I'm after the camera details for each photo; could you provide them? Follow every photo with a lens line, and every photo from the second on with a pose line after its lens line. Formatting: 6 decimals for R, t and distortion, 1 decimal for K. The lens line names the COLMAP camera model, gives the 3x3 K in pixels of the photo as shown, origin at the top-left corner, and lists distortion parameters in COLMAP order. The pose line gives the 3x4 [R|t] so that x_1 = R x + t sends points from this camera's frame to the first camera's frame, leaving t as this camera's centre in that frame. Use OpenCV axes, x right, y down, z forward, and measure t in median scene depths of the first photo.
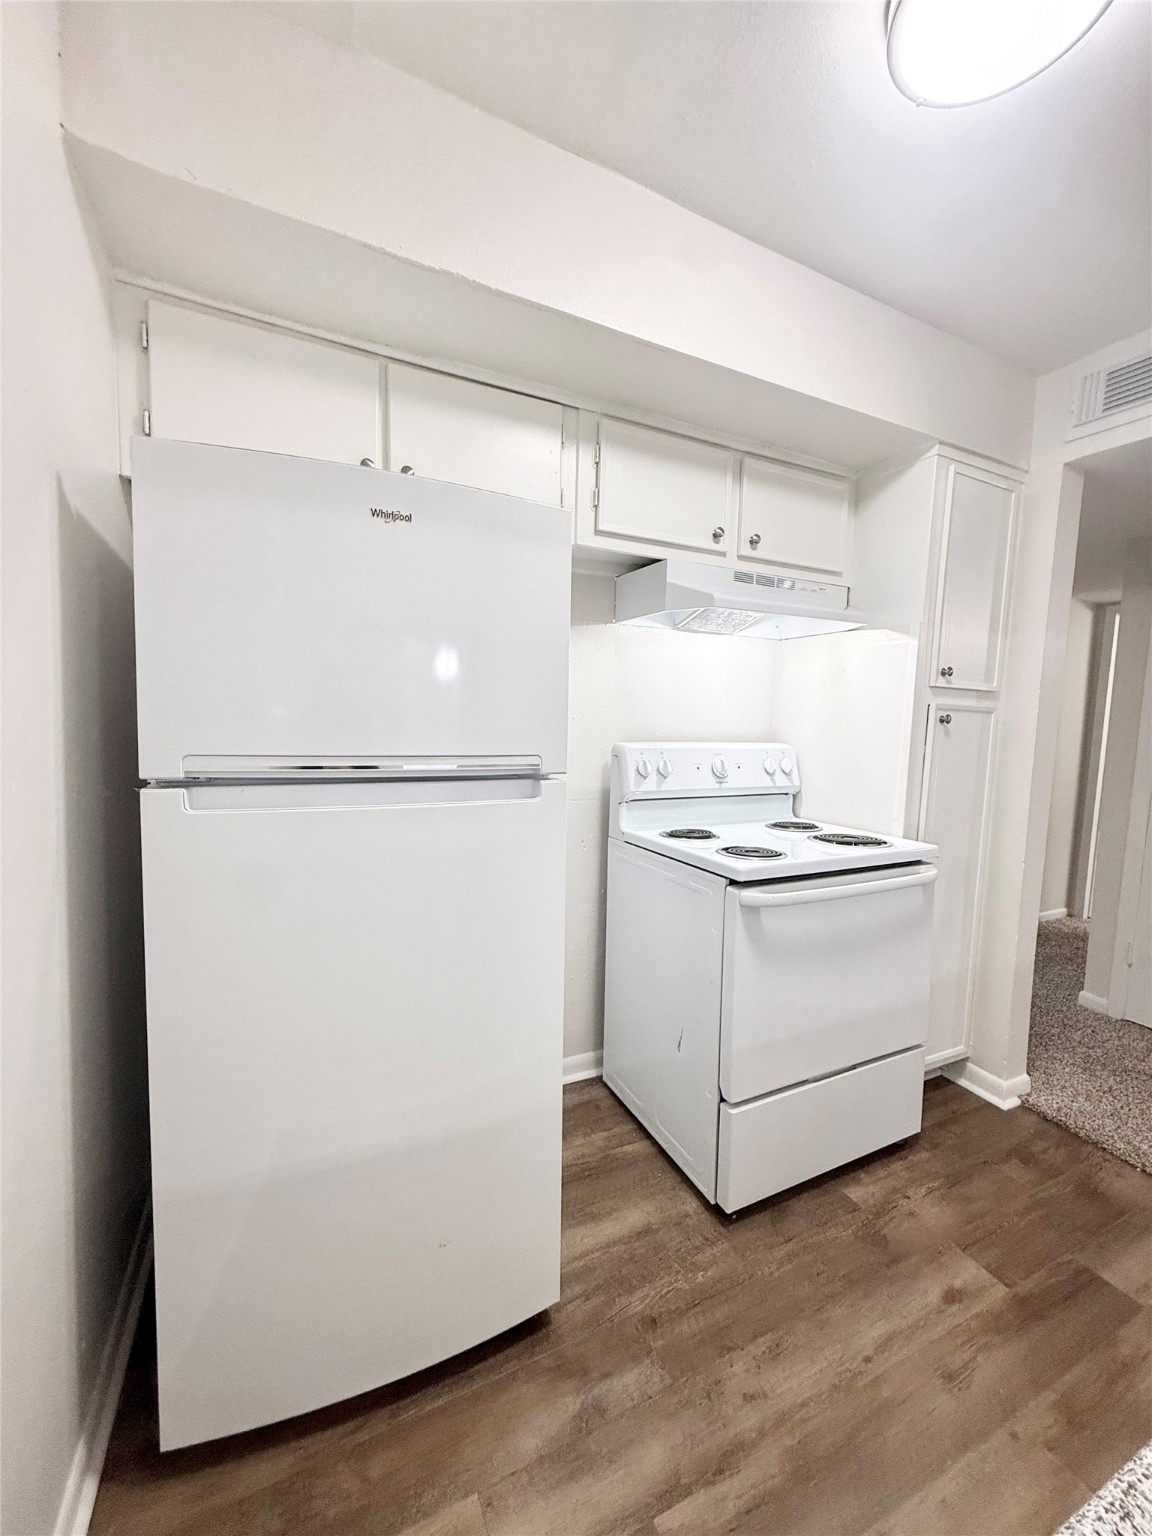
lens RADIAL K [[611.9, 0, 575.5], [0, 611.9, 765.4], [0, 0, 1]] dist [0.000017, 0.000251]
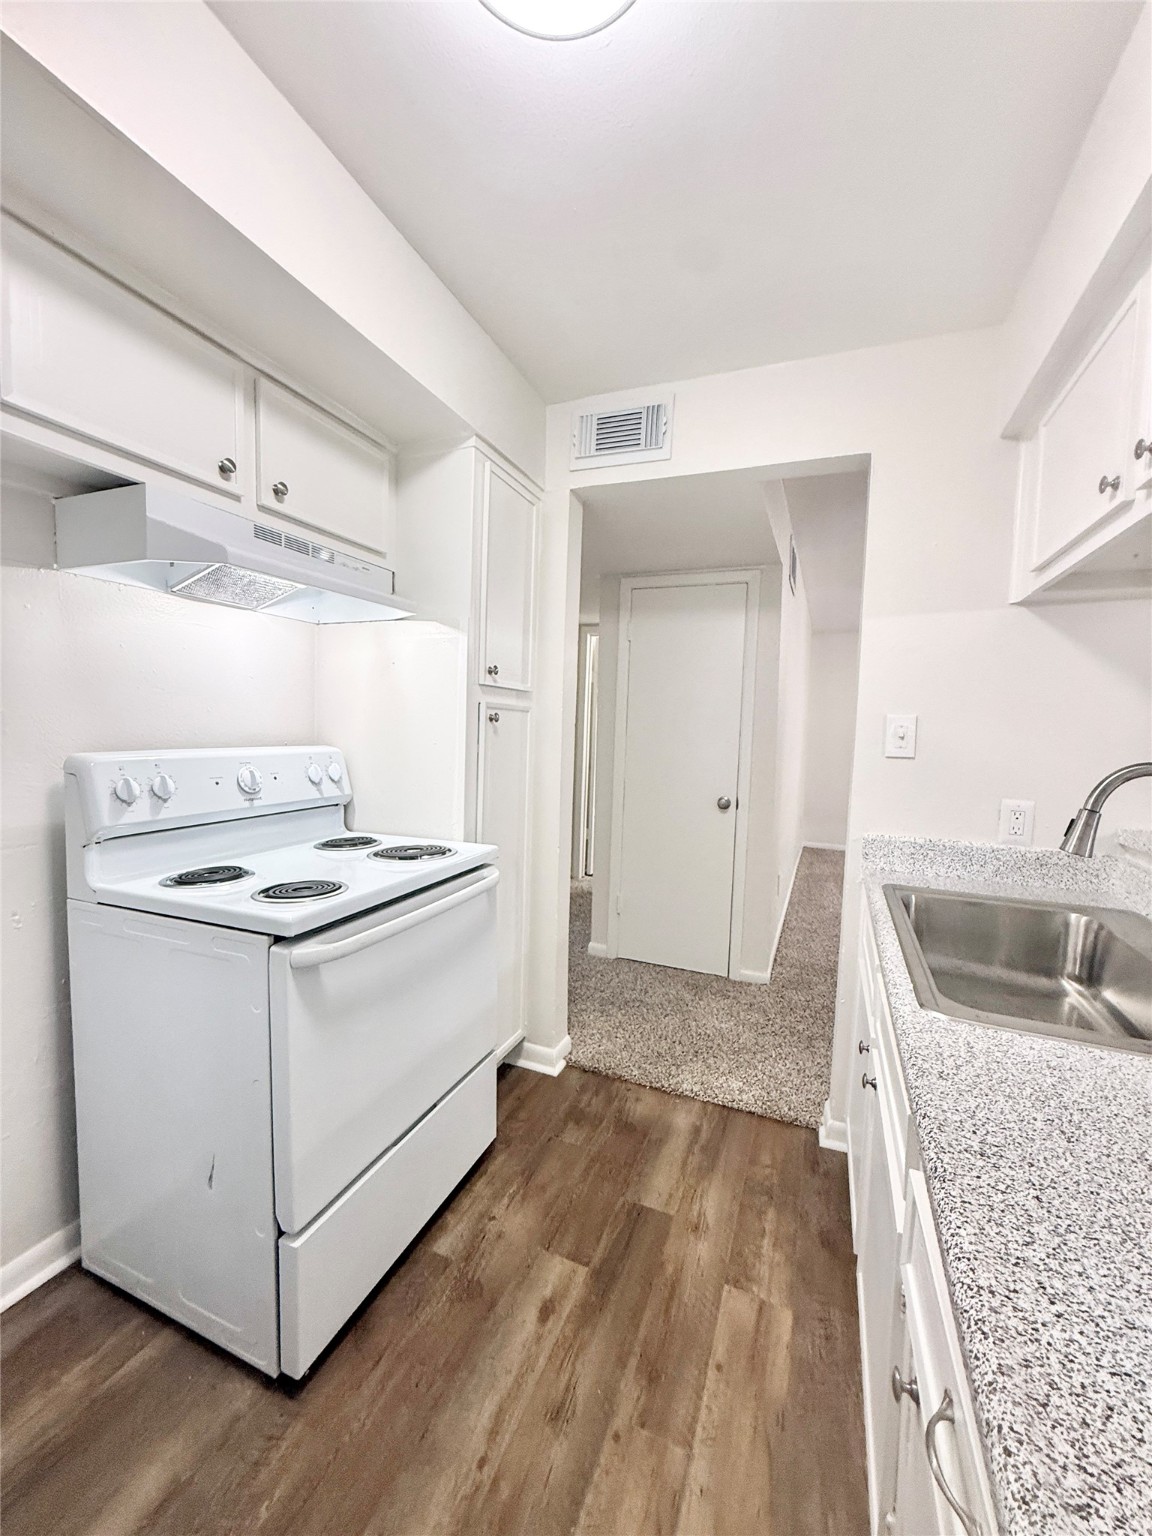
lens RADIAL K [[611.9, 0, 575.5], [0, 611.9, 765.4], [0, 0, 1]] dist [0.000017, 0.000251]
pose [[0.747610, -0.052289, 0.662076, 0.037218], [0.049862, 0.998501, 0.022555, -0.013551], [-0.662264, 0.016150, 0.749097, 0.163701]]
